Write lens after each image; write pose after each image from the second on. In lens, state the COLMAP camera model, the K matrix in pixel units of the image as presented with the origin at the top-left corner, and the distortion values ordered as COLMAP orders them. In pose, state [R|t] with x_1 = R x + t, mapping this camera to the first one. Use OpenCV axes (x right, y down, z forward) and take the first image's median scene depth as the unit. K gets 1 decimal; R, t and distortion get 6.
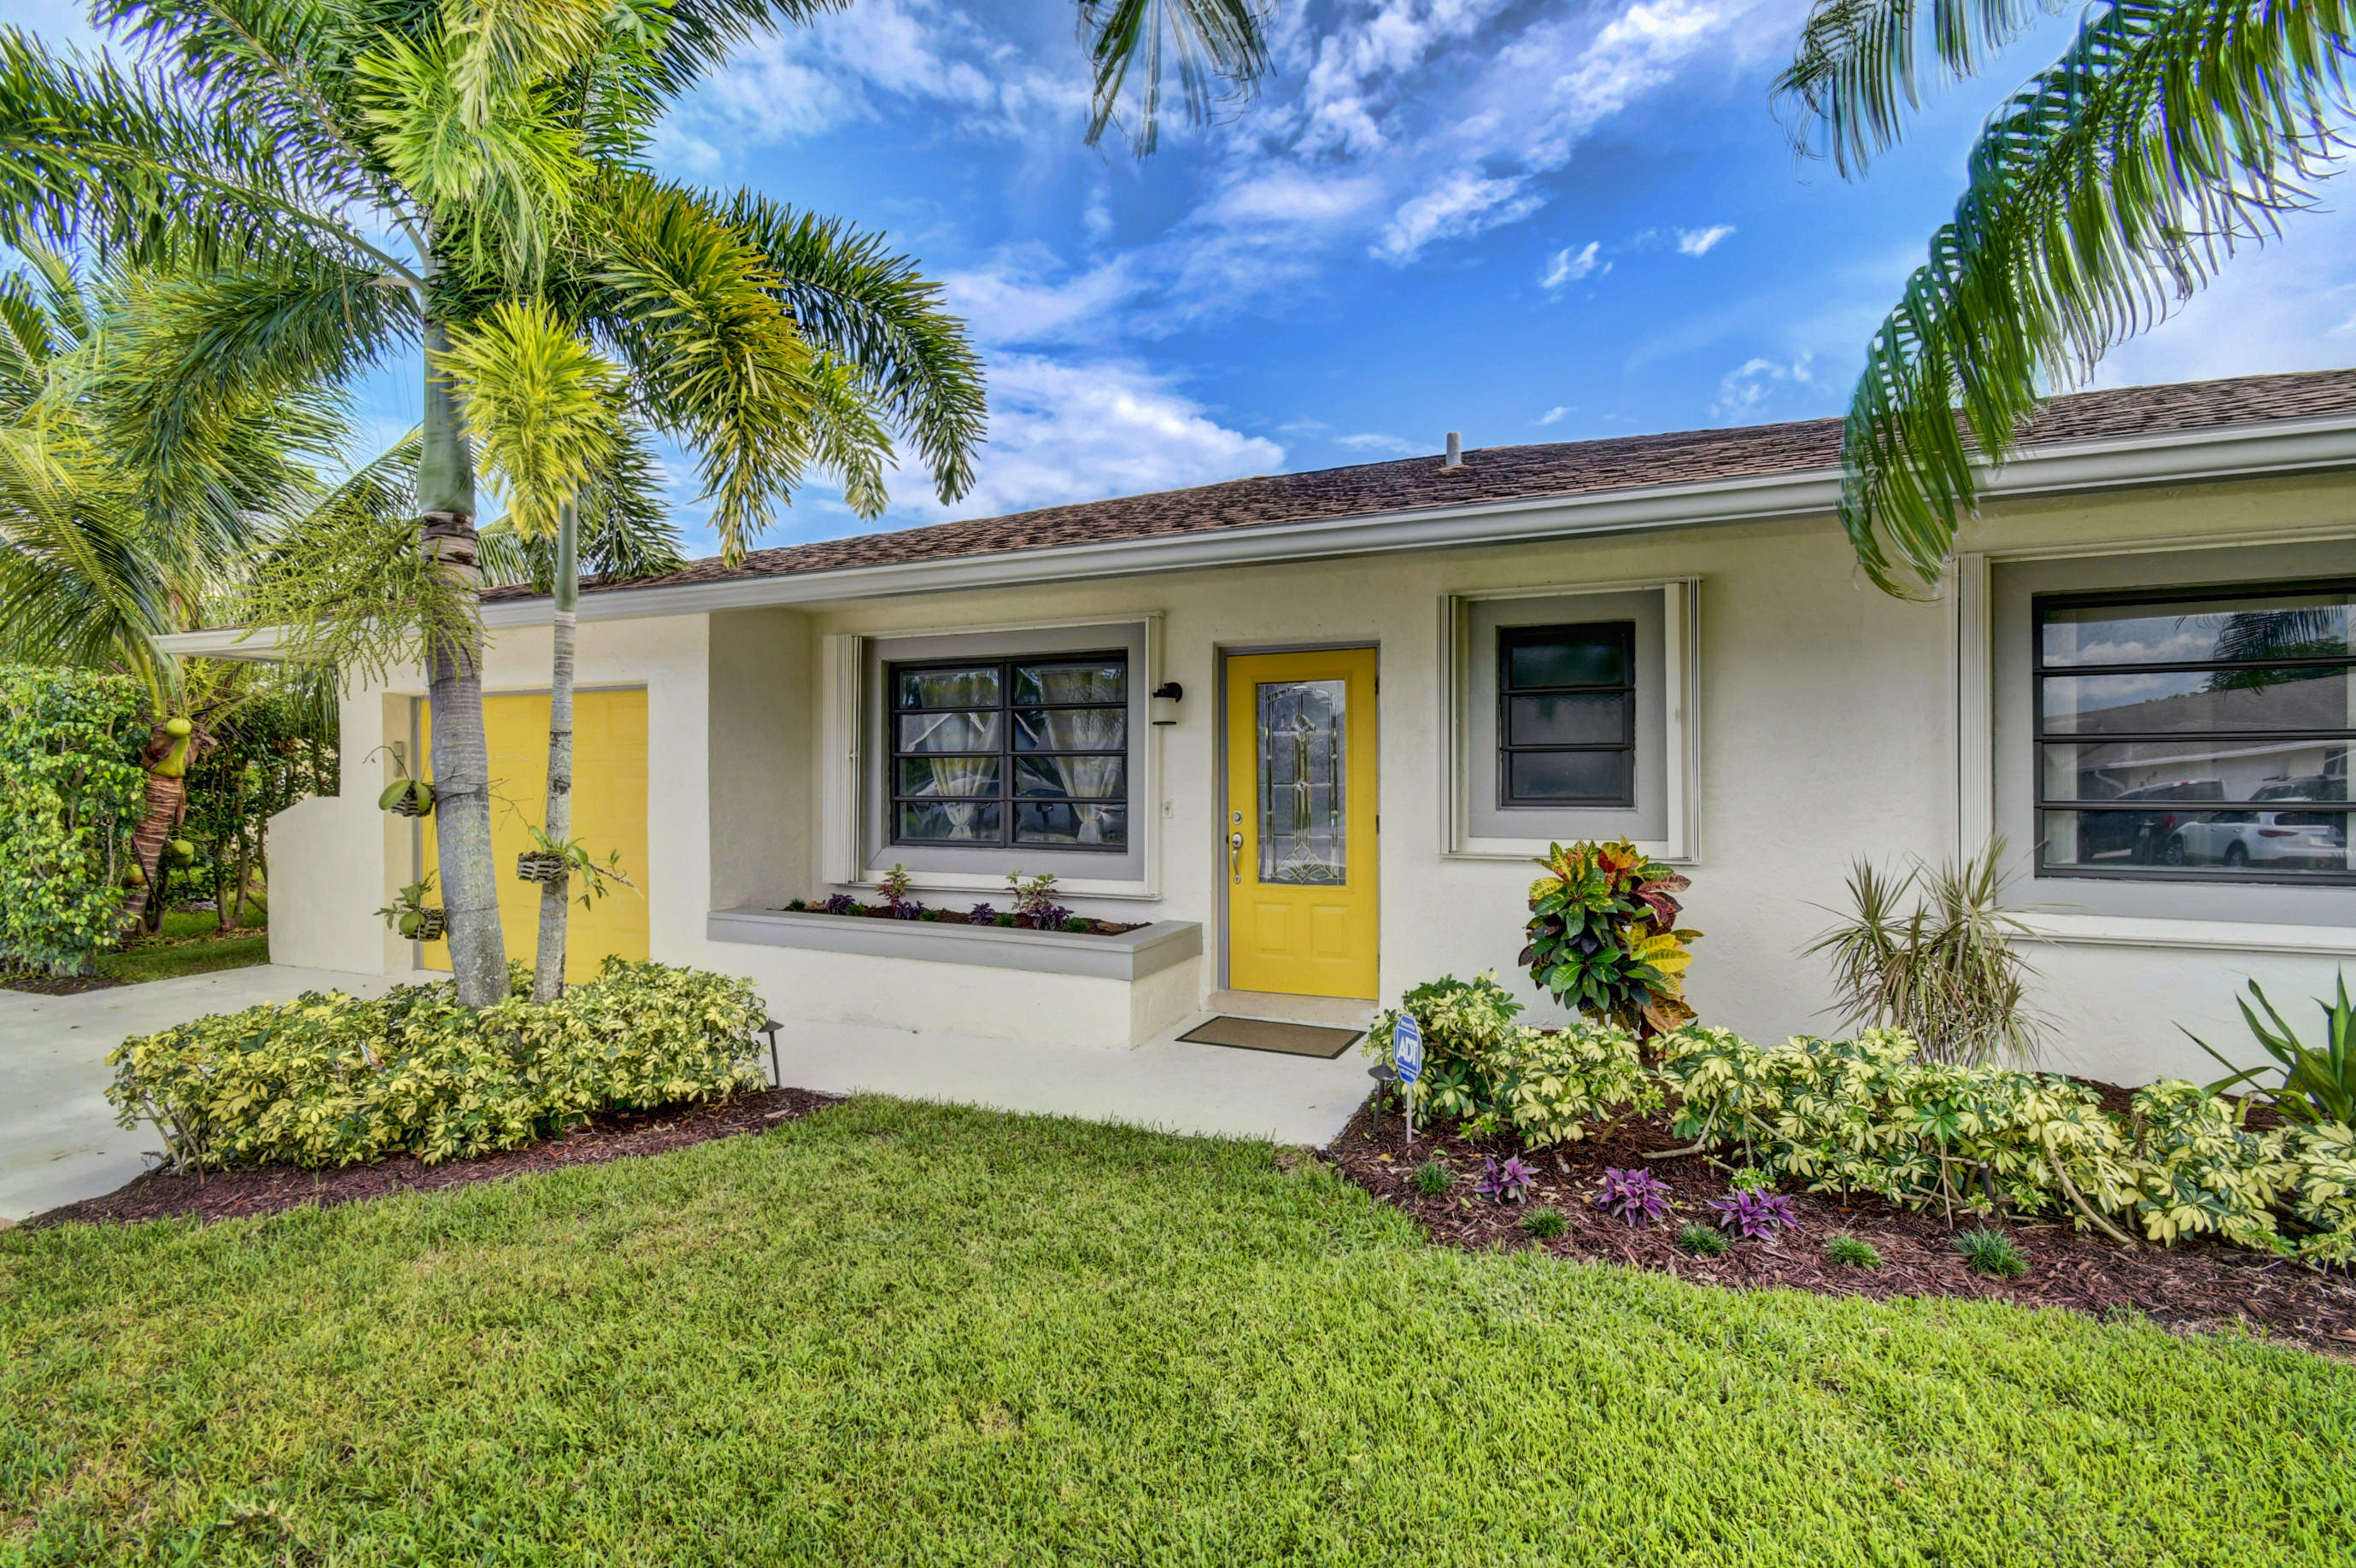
lens RADIAL K [[1074.9, 0, 1166.0], [0, 1074.9, 745.0], [0, 0, 1]] dist [-0.001263, -0.000322]
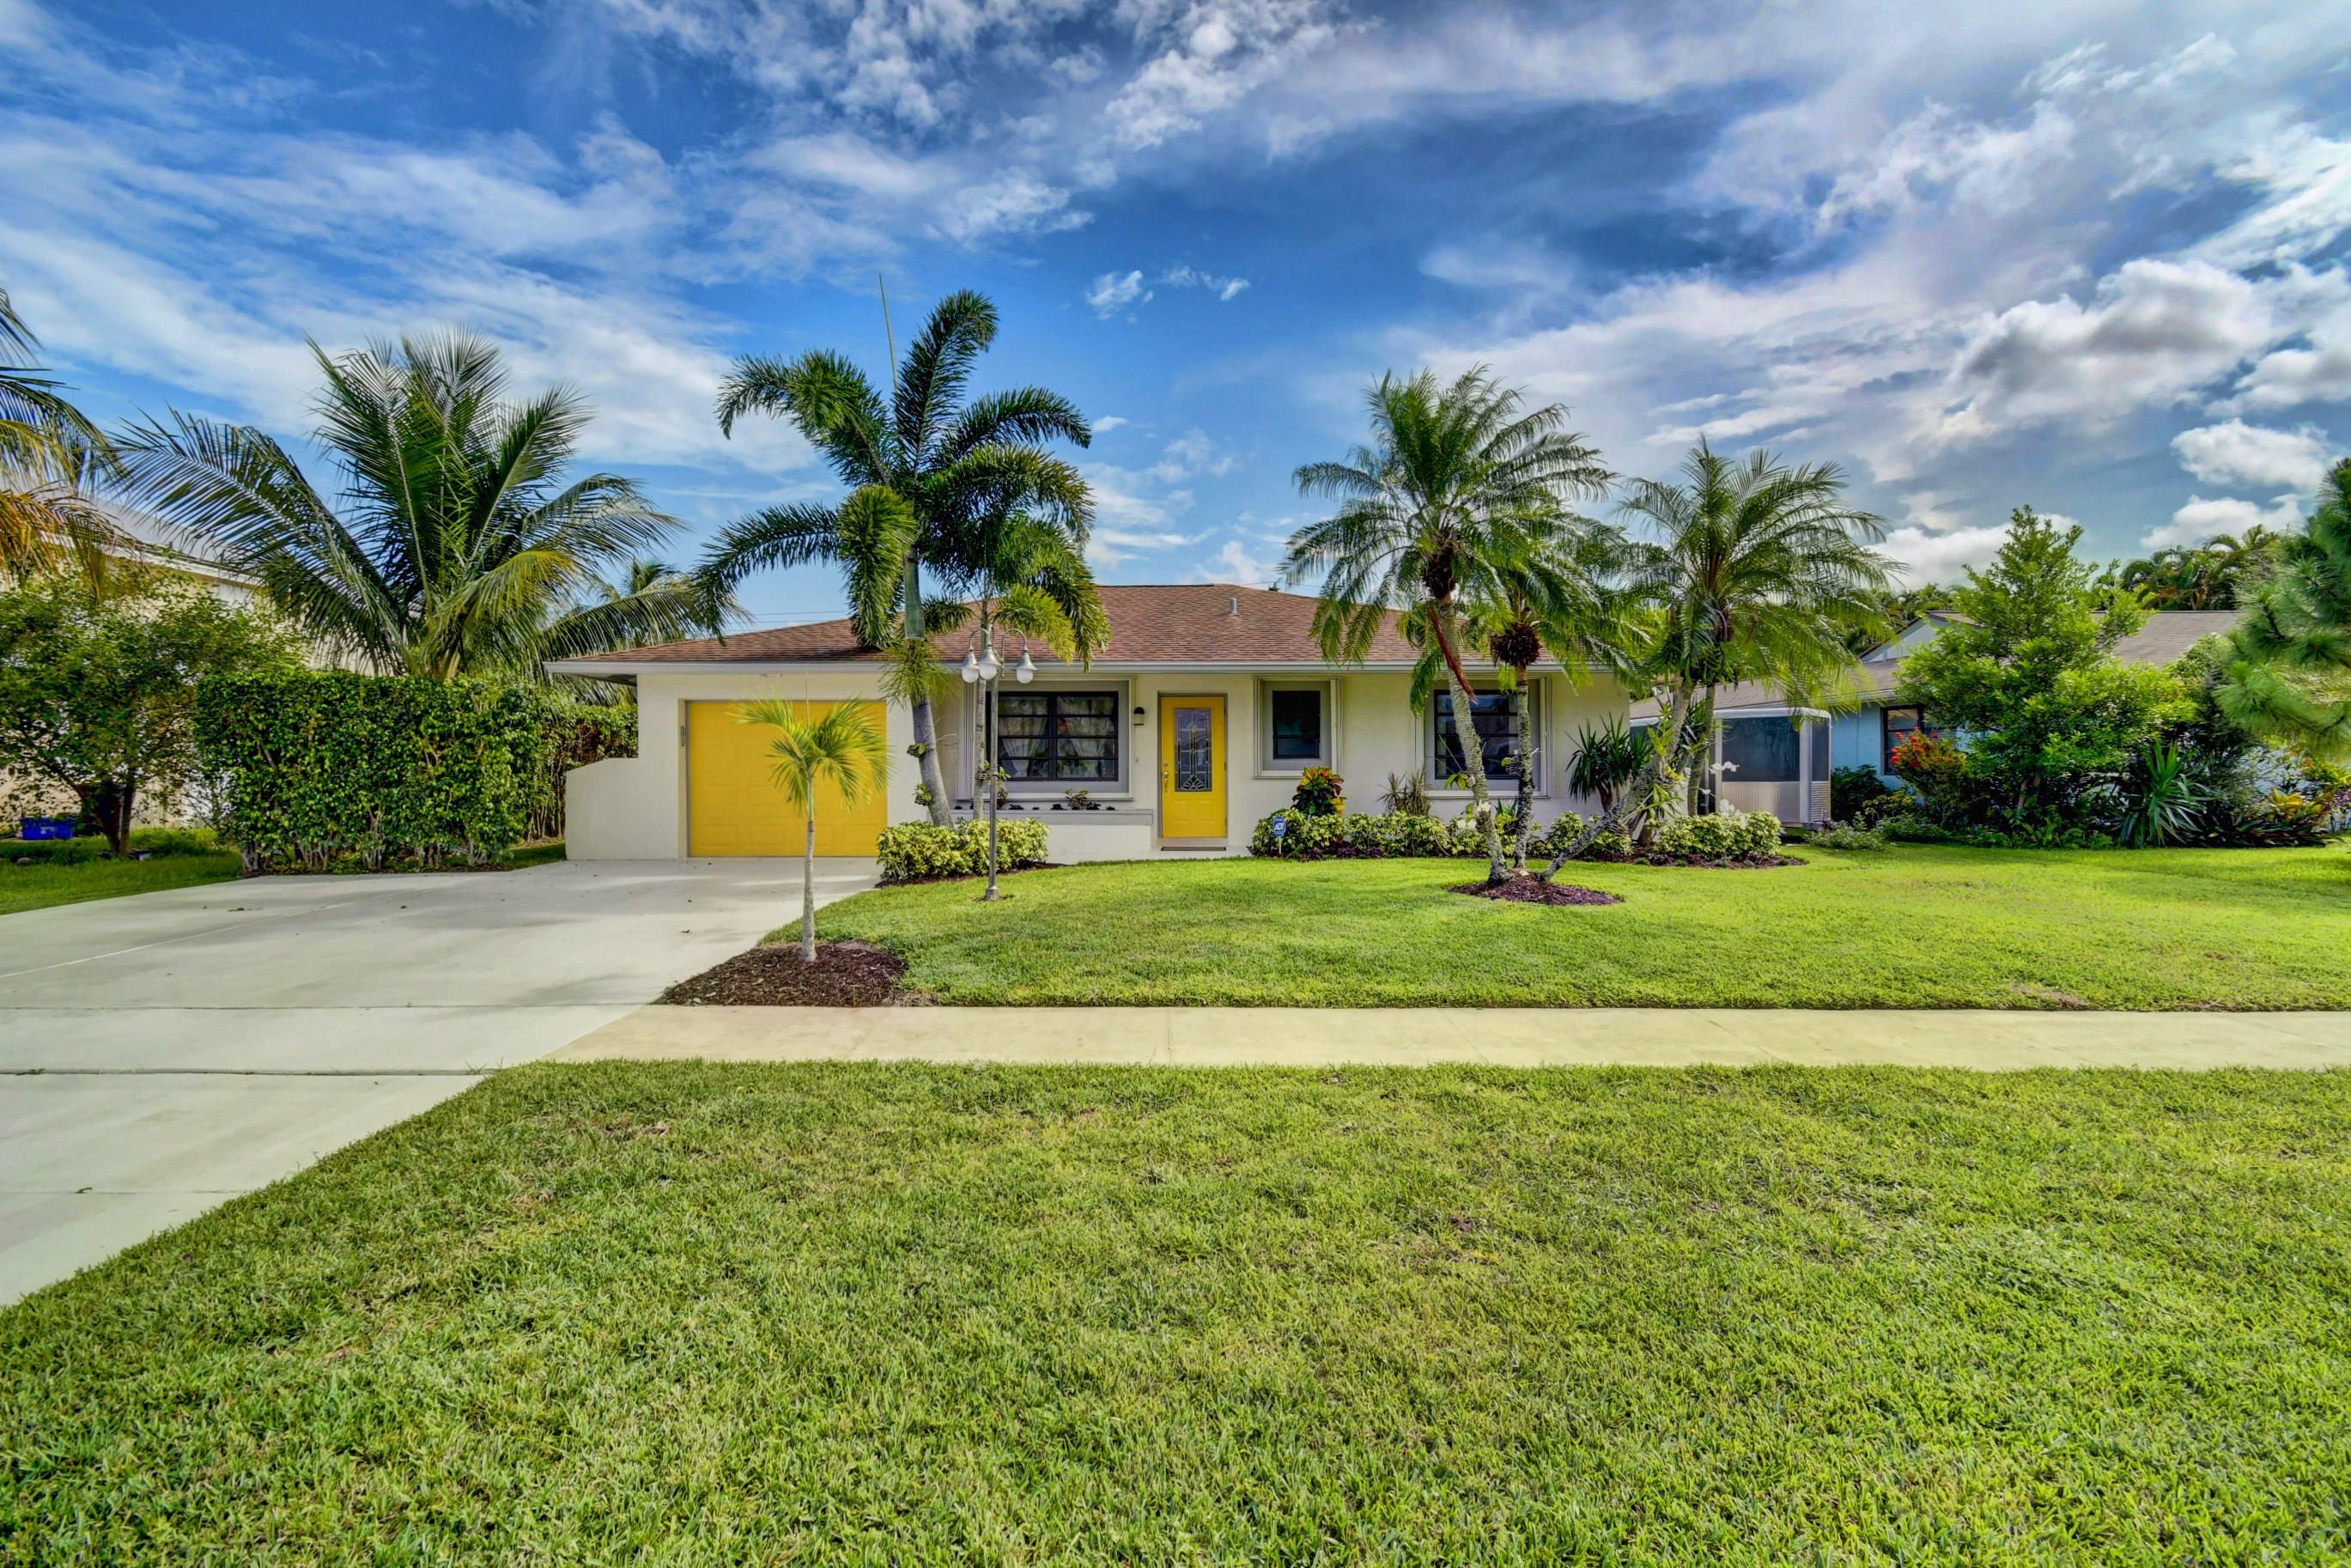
lens RADIAL K [[1071.0, 0, 1175.5], [0, 1071.0, 784.0], [0, 0, 1]] dist [-0.000851, -0.000842]
pose [[0.910773, -0.006669, 0.412853, -0.808892], [-0.013078, 0.998902, 0.044986, 0.003077], [-0.412700, -0.046371, 0.909686, -1.058180]]
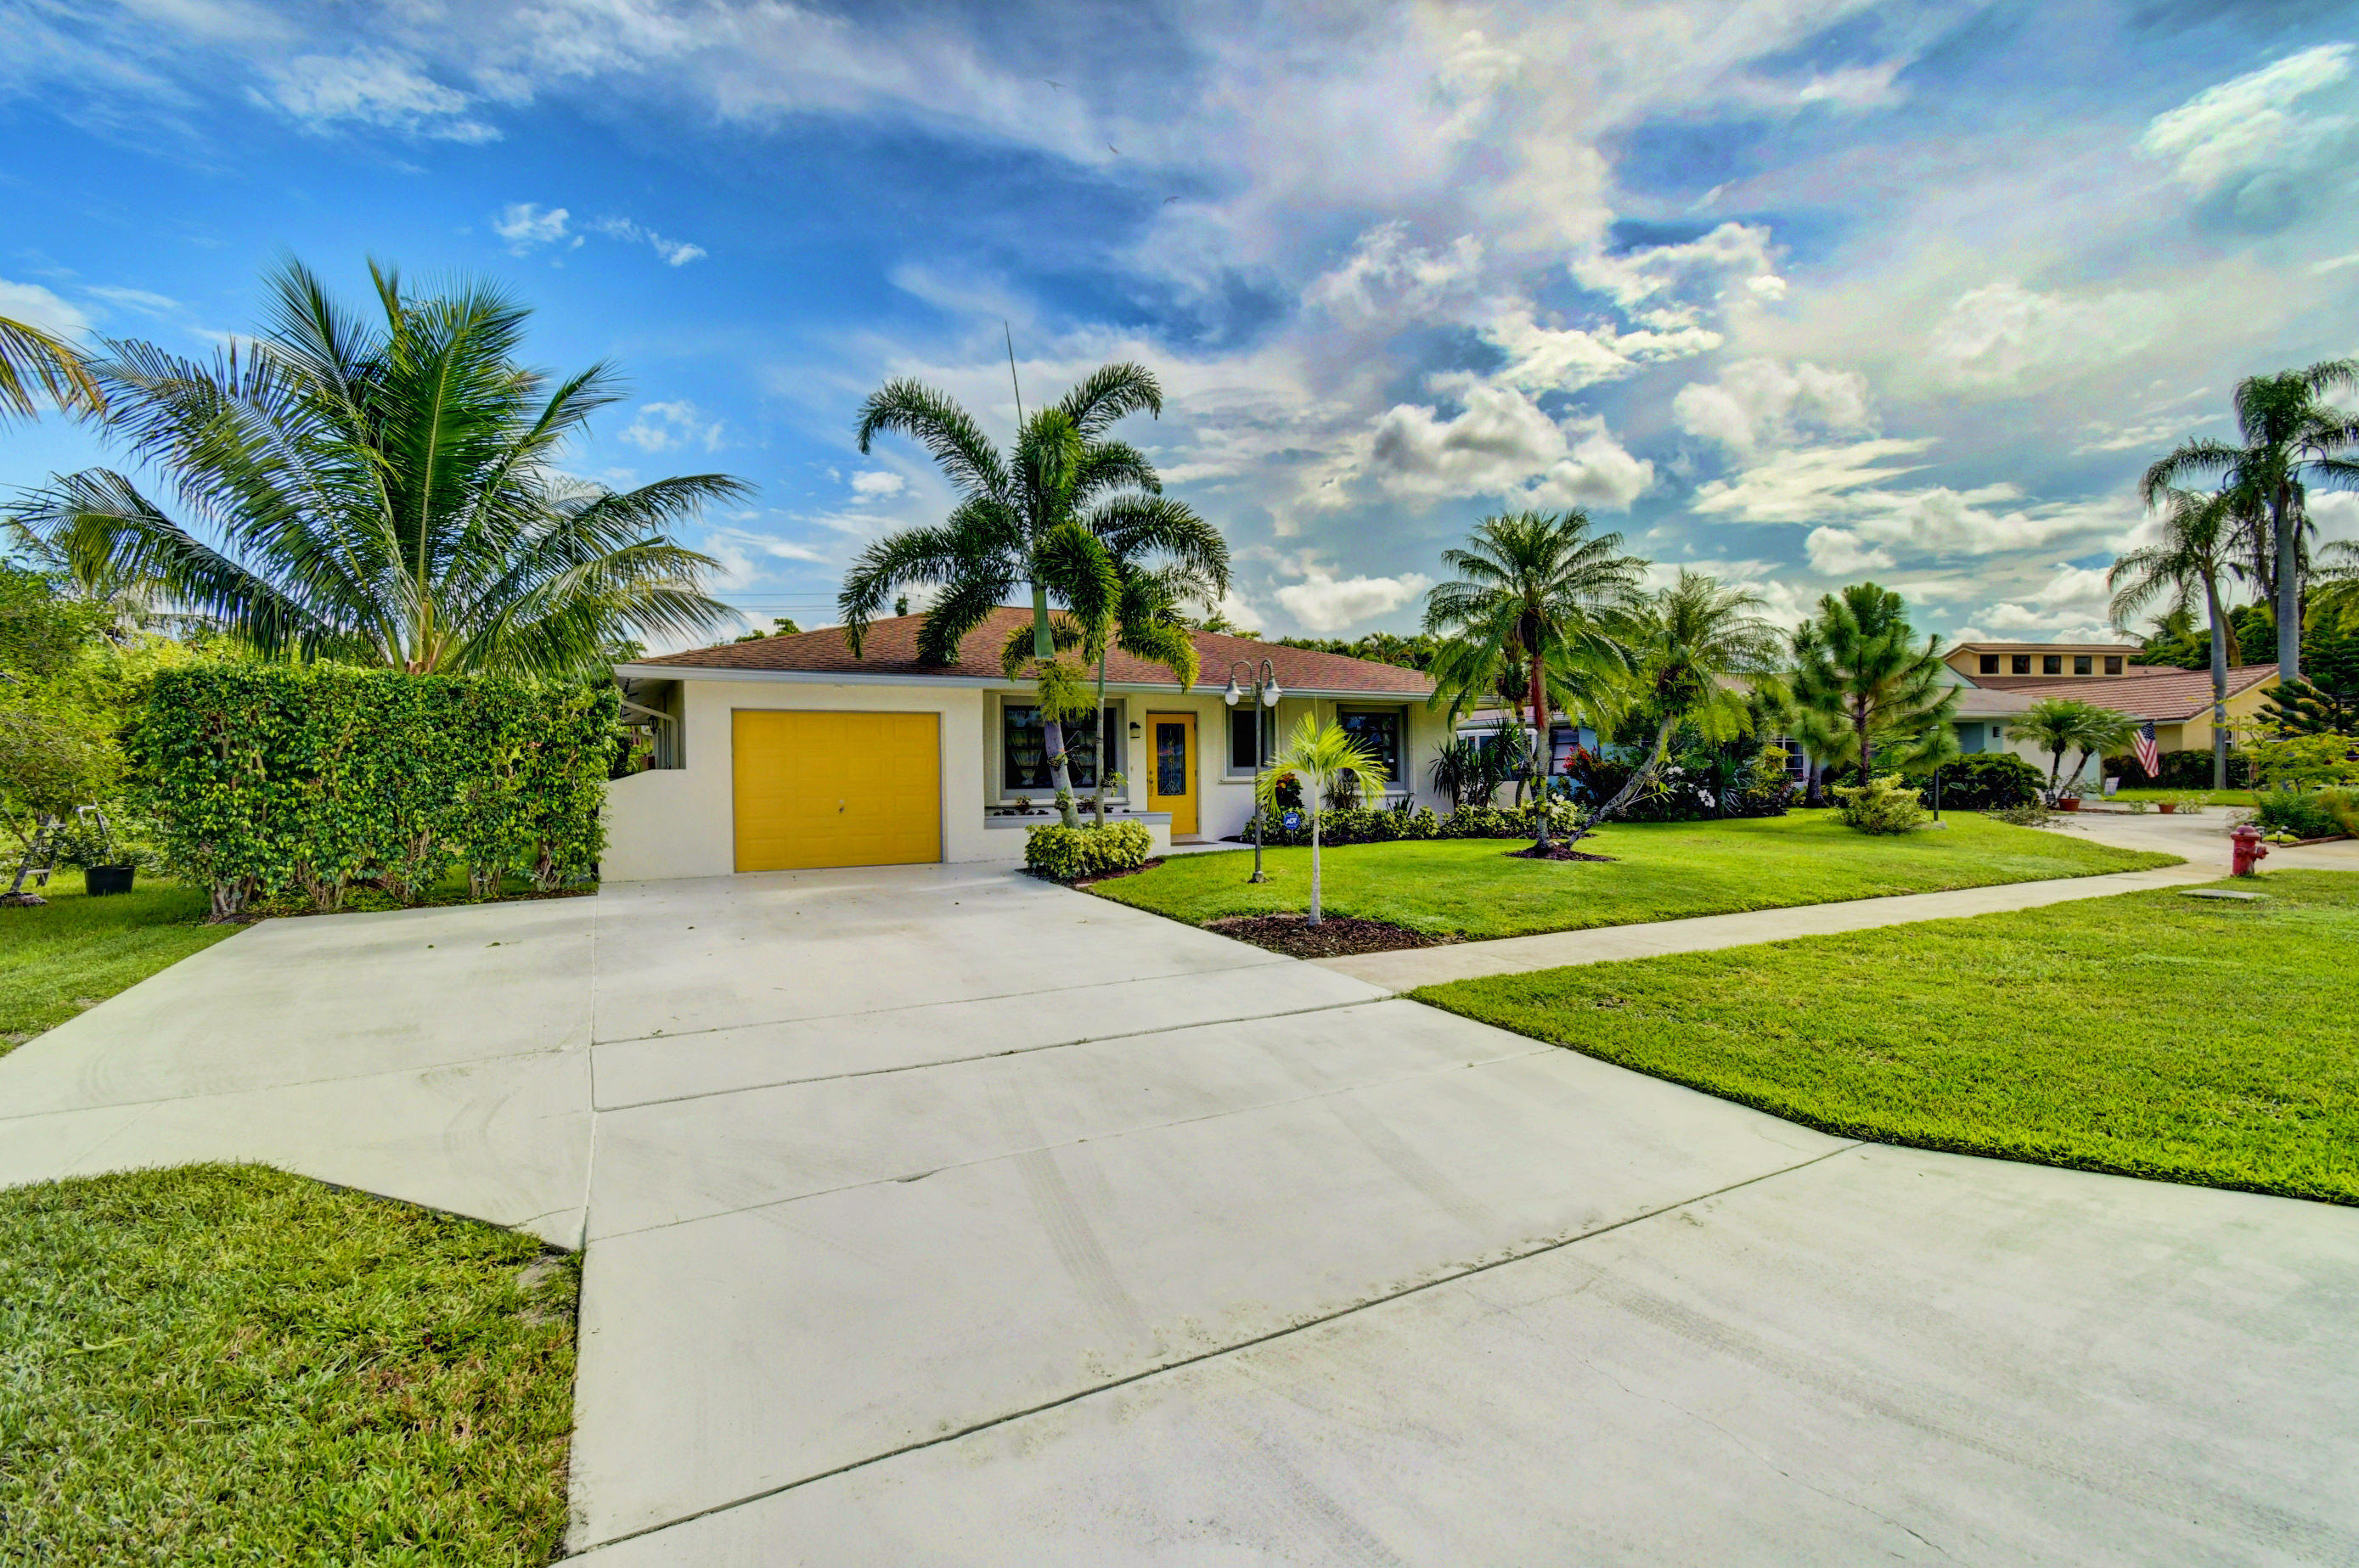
lens RADIAL K [[1071.4, 0, 1159.9], [0, 1071.4, 786.7], [0, 0, 1]] dist [0.005192, 0.000299]
pose [[0.614327, -0.014879, 0.788911, -1.879732], [-0.017519, 0.999319, 0.032489, 0.012913], [-0.788857, -0.033780, 0.613648, -0.630478]]
